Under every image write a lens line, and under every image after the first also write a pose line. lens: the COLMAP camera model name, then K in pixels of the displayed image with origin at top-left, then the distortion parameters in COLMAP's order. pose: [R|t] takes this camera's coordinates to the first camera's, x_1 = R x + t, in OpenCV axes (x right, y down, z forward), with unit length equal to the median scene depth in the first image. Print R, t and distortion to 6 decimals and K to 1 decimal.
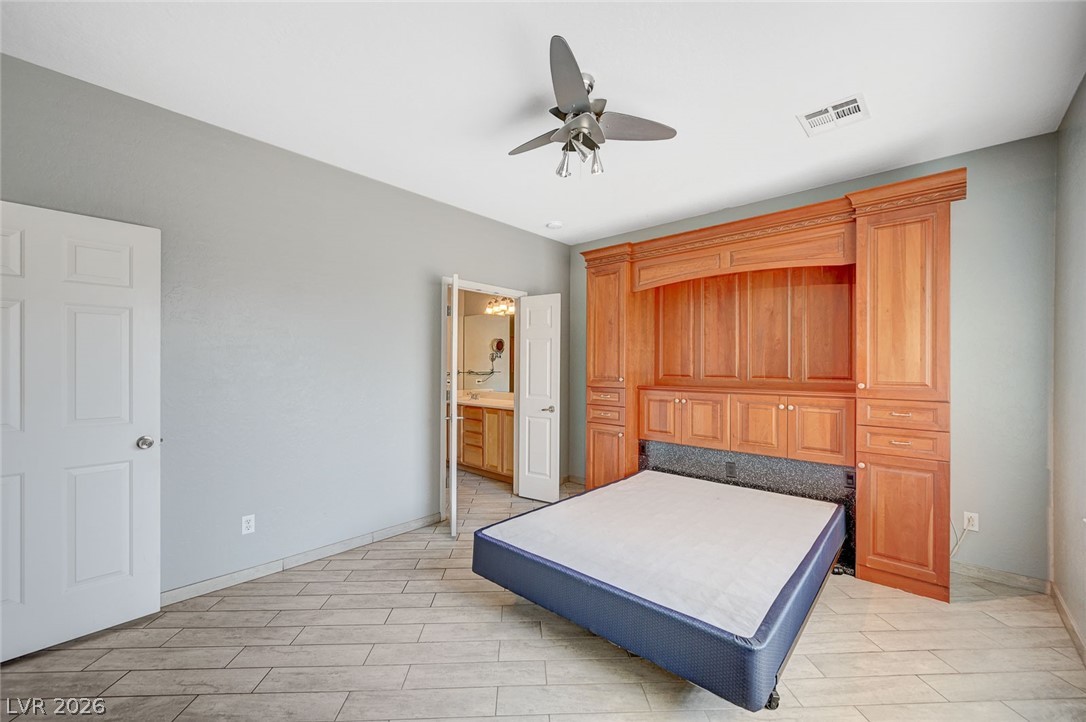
lens RADIAL K [[429.8, 0, 540.2], [0, 429.8, 366.2], [0, 0, 1]] dist [-0.000051, 0.000006]
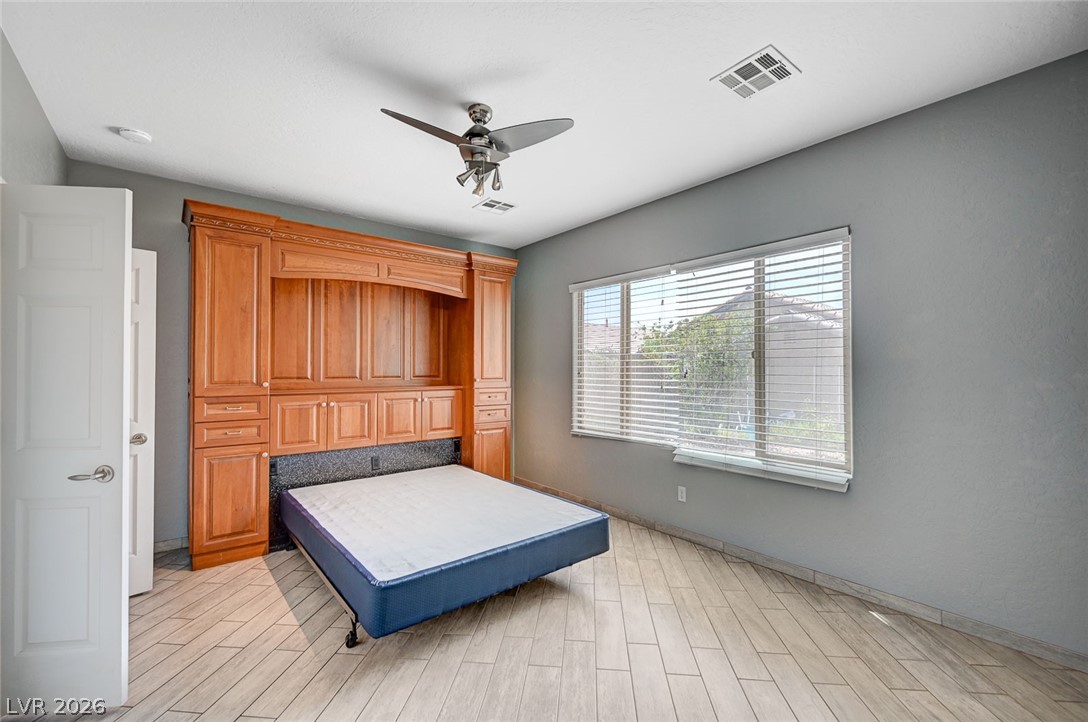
lens RADIAL K [[454.4, 0, 542.9], [0, 454.4, 362.3], [0, 0, 1]] dist [-0.001866, 0.000186]
pose [[0.141135, 0.009867, 0.989941, -0.591560], [0.000442, 0.999950, -0.010029, -0.001196], [-0.989990, 0.001853, 0.141124, 0.389714]]
